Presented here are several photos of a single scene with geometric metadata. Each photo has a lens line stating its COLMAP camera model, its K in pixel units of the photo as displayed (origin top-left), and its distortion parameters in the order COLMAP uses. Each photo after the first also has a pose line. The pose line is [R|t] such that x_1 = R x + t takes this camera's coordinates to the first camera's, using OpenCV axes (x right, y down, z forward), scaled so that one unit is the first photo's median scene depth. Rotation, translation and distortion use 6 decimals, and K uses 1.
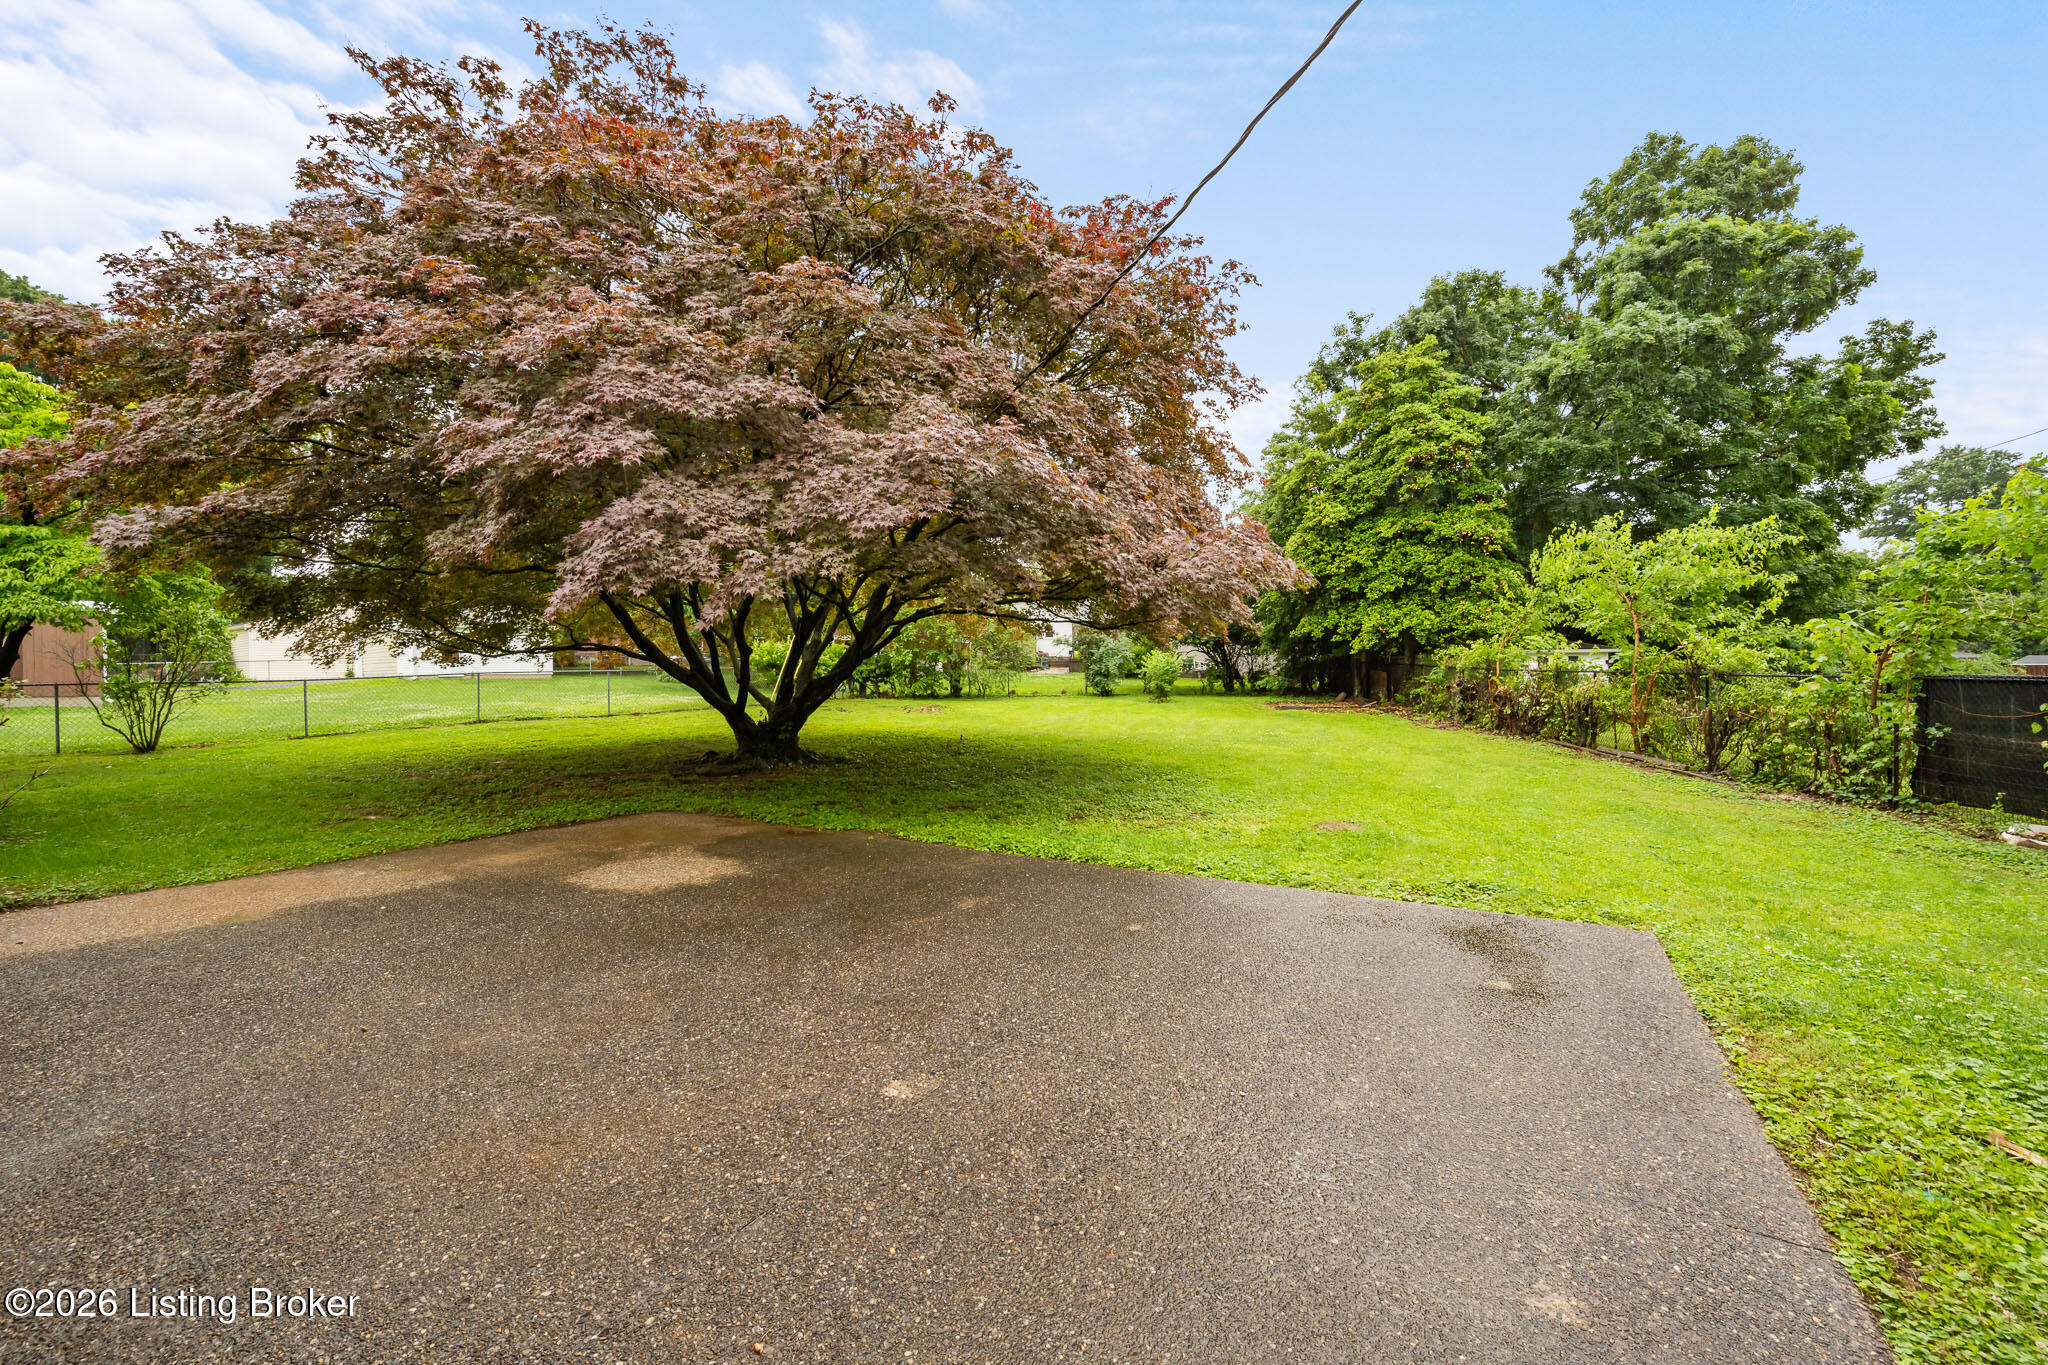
lens RADIAL K [[821.7, 0, 1026.0], [0, 821.7, 667.1], [0, 0, 1]] dist [-0.003289, 0.000120]
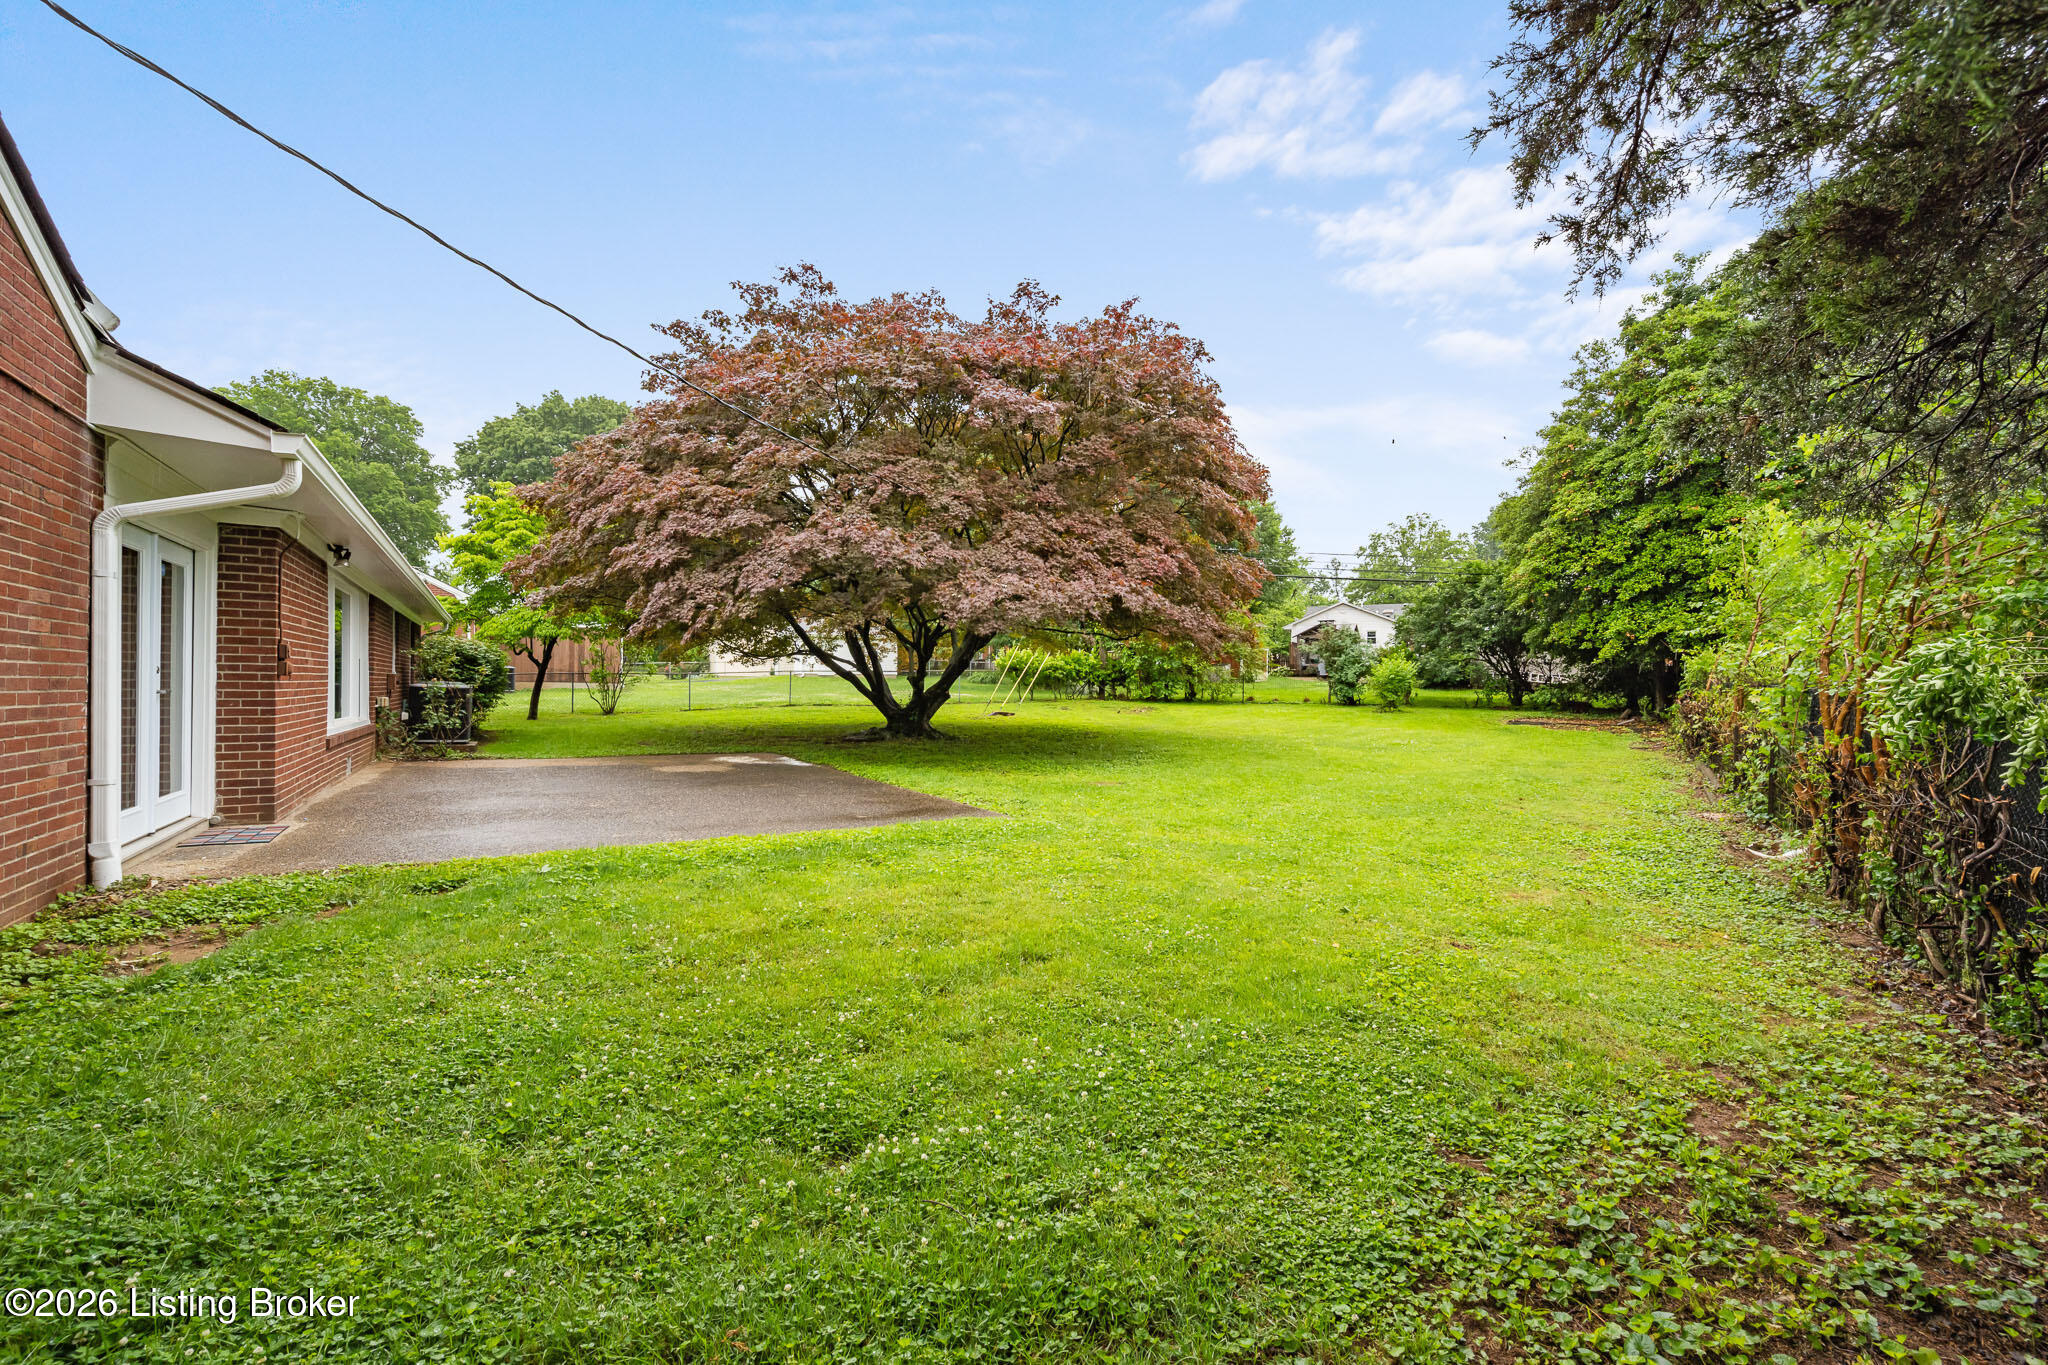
lens RADIAL K [[858.1, 0, 1027.2], [0, 858.1, 675.0], [0, 0, 1]] dist [0.001321, 0.000047]
pose [[0.883303, 0.012143, -0.468645, 0.287145], [-0.012829, 0.999916, 0.001728, 0.003047], [0.468627, 0.004486, 0.883385, -0.103262]]
